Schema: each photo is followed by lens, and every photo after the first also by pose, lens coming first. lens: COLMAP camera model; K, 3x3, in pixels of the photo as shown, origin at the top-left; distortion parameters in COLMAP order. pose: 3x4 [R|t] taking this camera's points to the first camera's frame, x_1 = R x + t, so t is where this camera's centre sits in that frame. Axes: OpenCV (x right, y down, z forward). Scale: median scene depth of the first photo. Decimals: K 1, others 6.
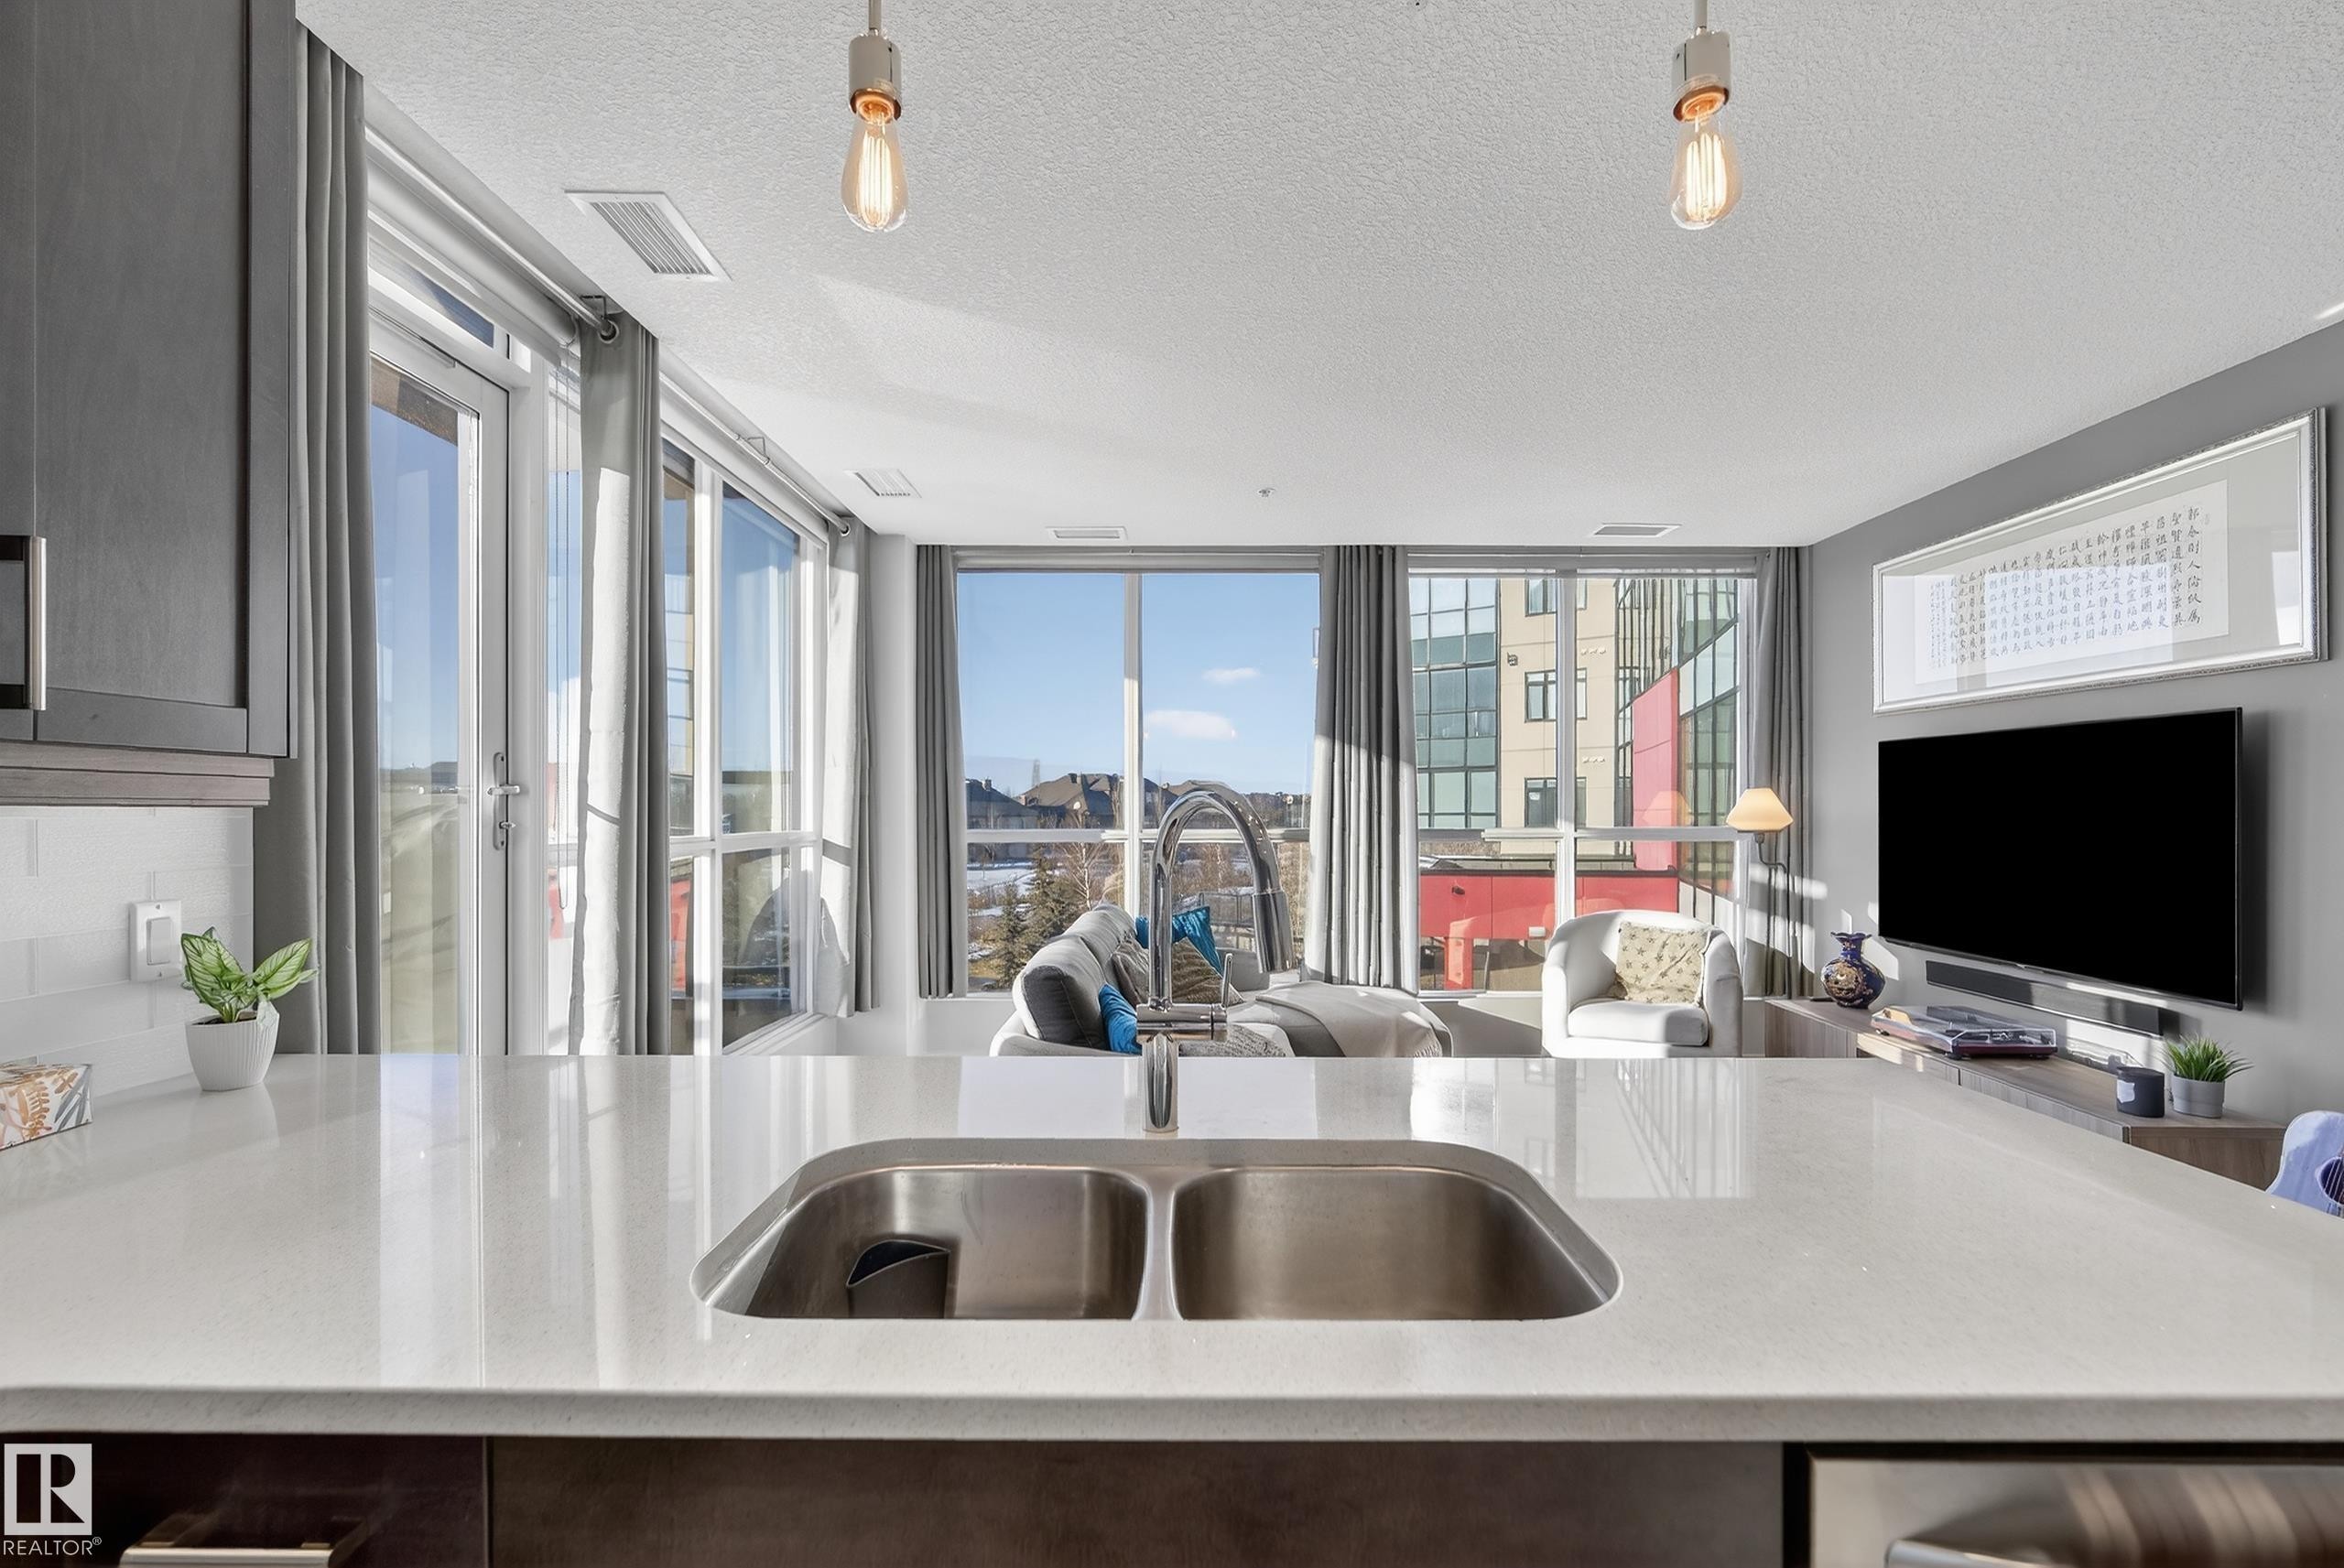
lens RADIAL K [[1015.3, 0, 1169.7], [0, 1015.3, 835.9], [0, 0, 1]] dist [0.000203, 0.000067]
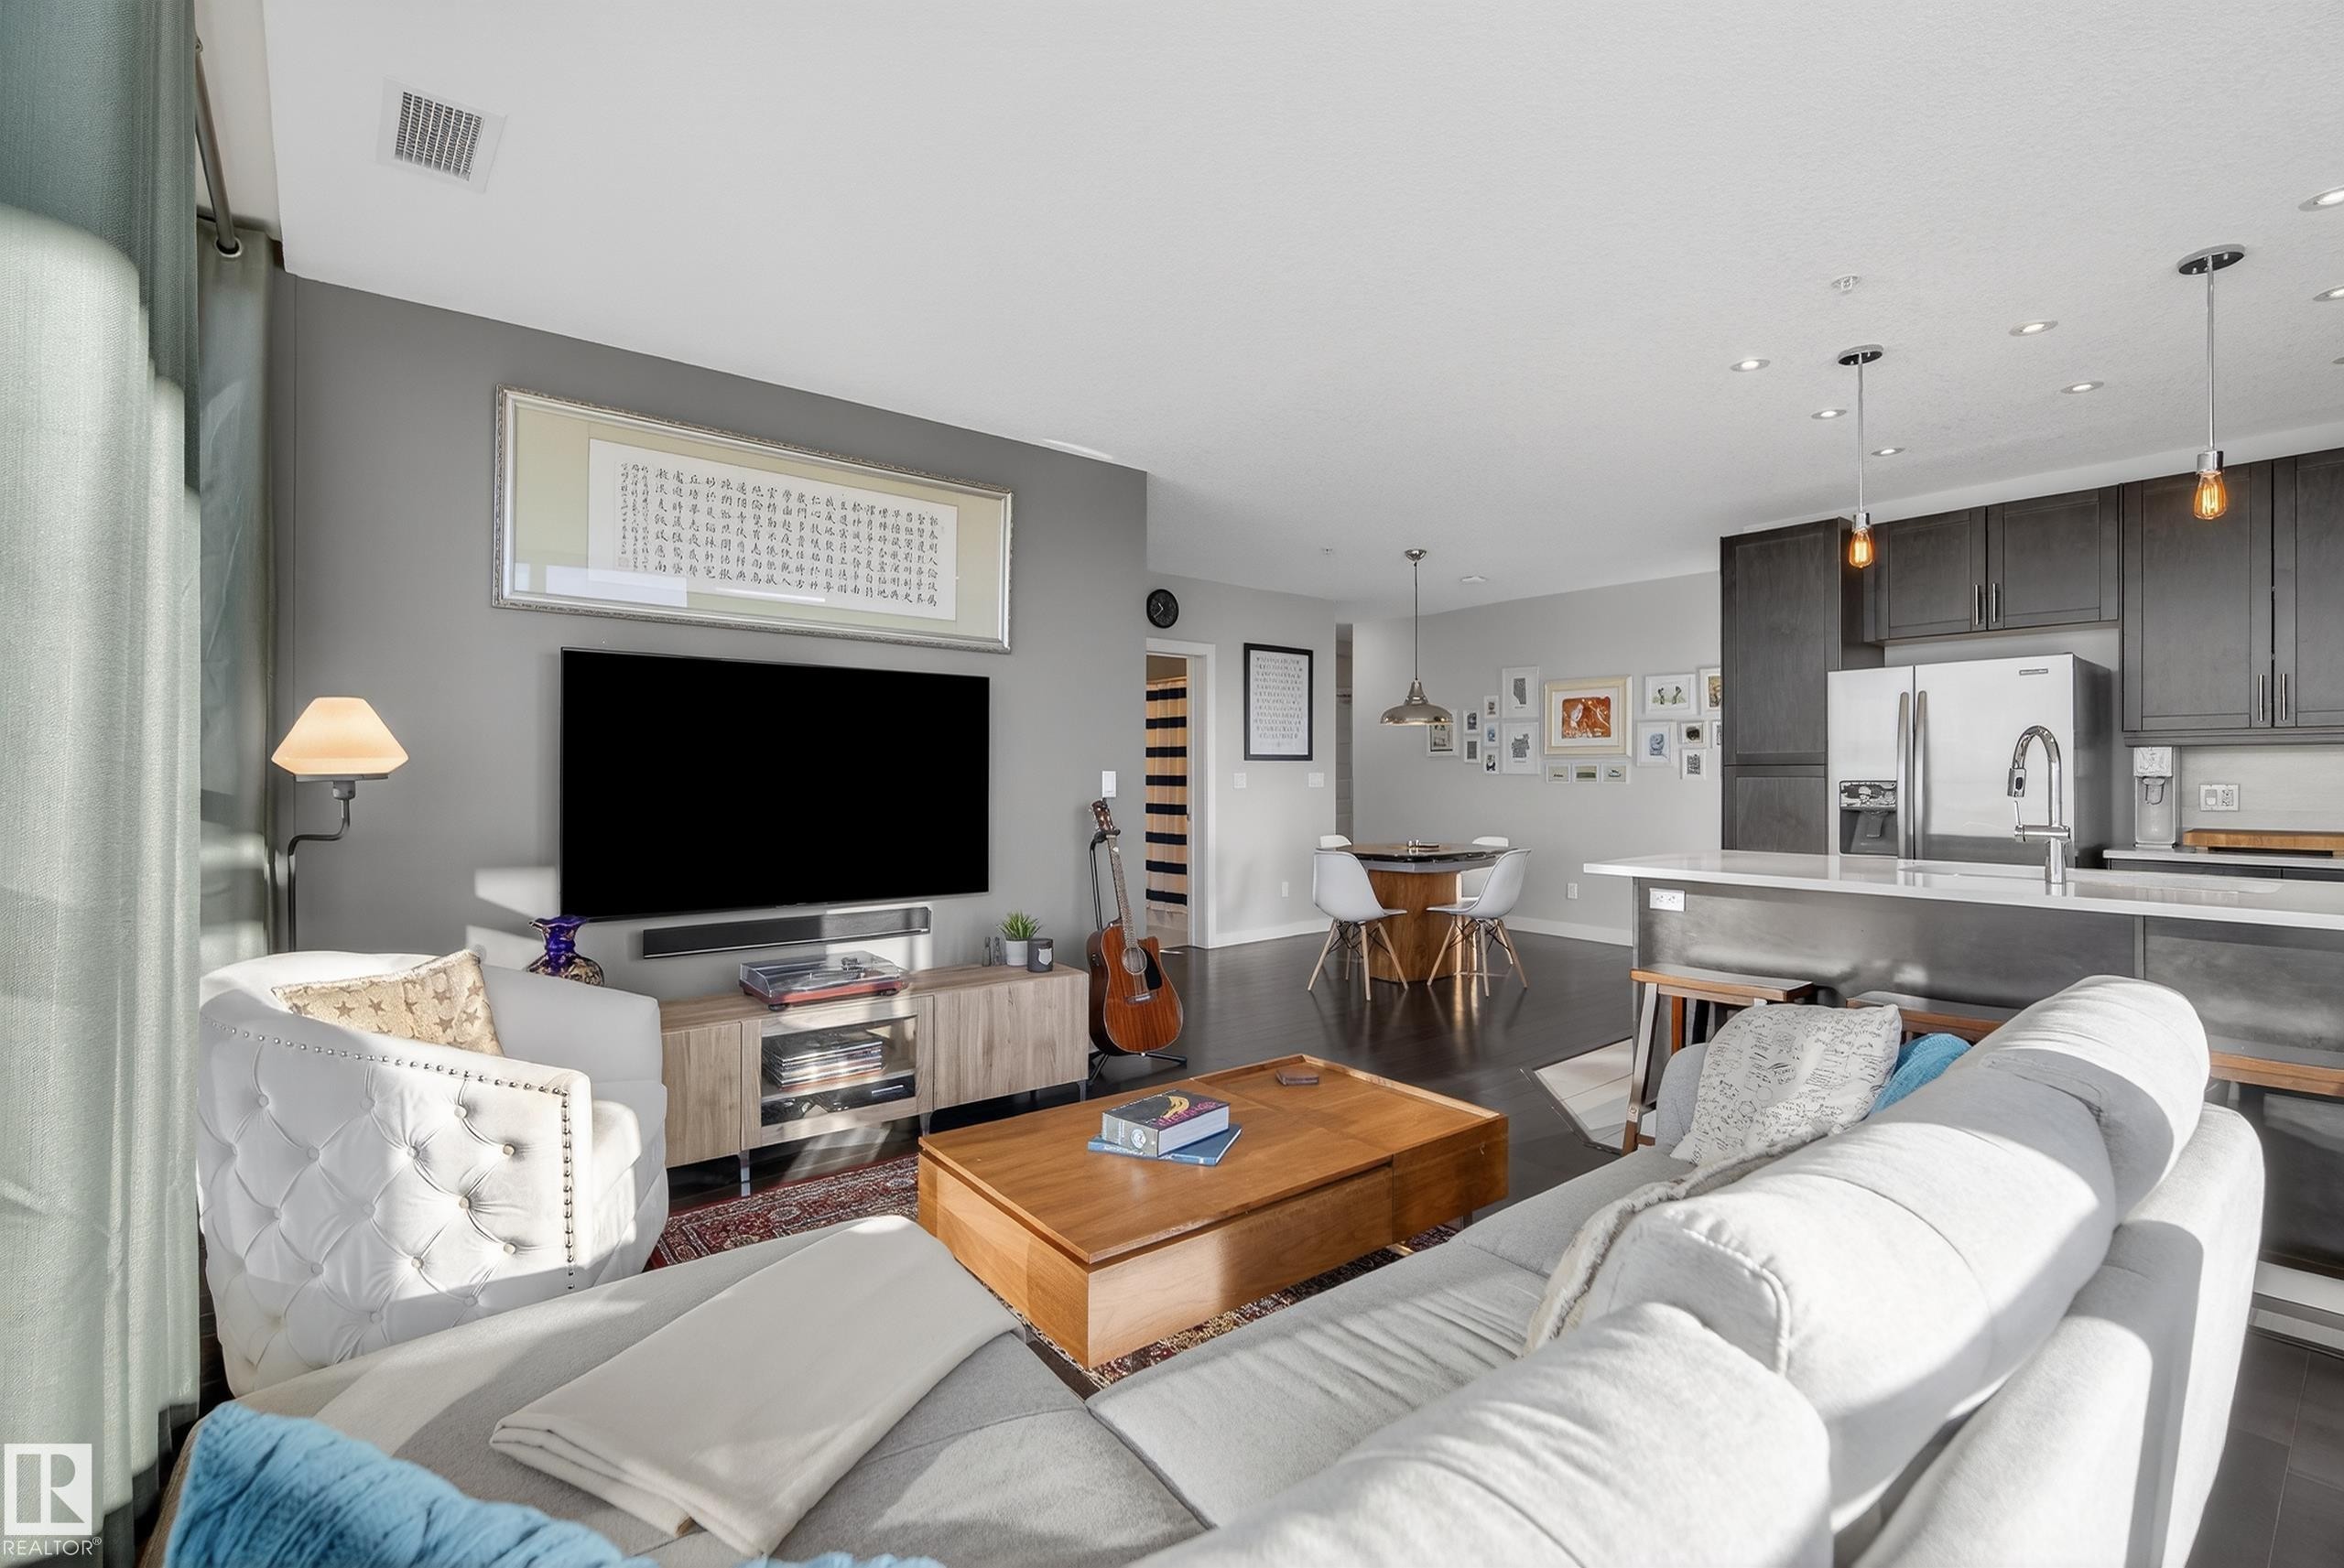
lens RADIAL K [[1031.3, 0, 1169.7], [0, 1031.3, 792.1], [0, 0, 1]] dist [-0.008720, 0.000790]
pose [[-0.641455, -0.014159, 0.767030, -0.142895], [0.019802, 0.999191, 0.035005, -0.007682], [-0.766905, 0.037643, -0.640656, 1.141435]]
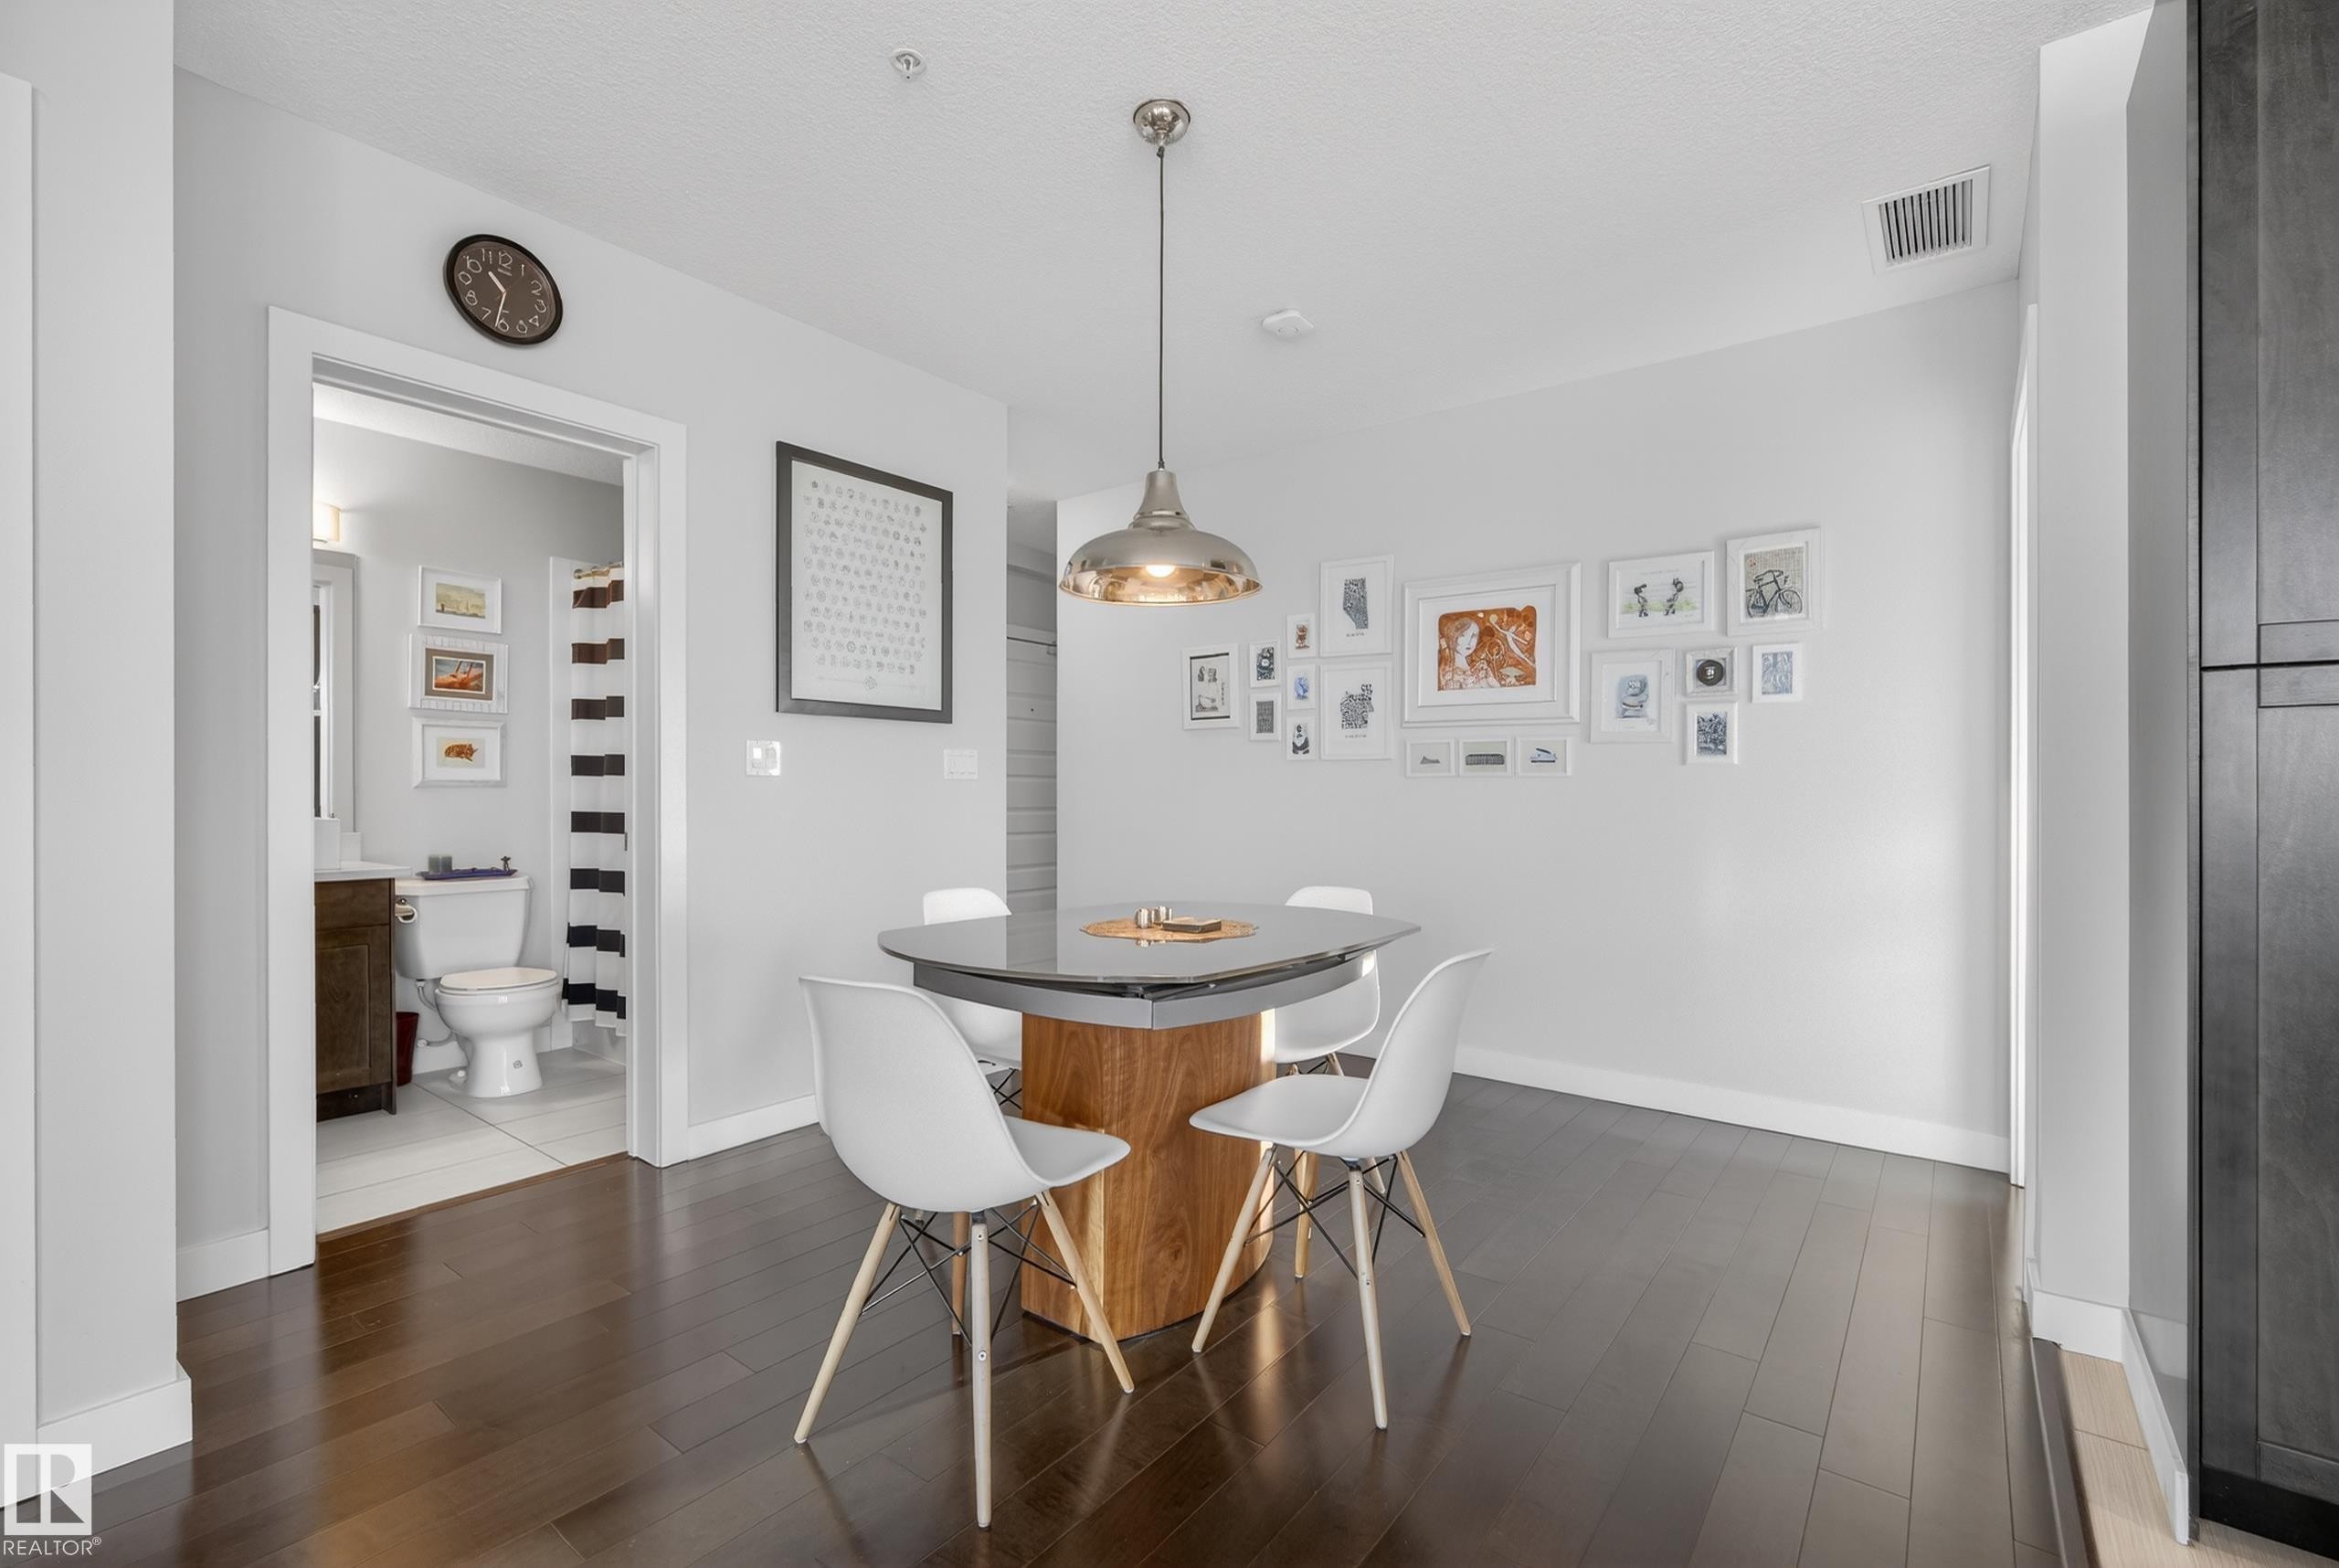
lens RADIAL K [[1029.3, 0, 1167.2], [0, 1029.3, 792.1], [0, 0, 1]] dist [-0.008720, 0.000790]
pose [[-0.801222, -0.005197, 0.598345, 0.447815], [0.007274, 0.999804, 0.018423, 0.049899], [-0.598323, 0.019114, -0.801027, 0.341479]]
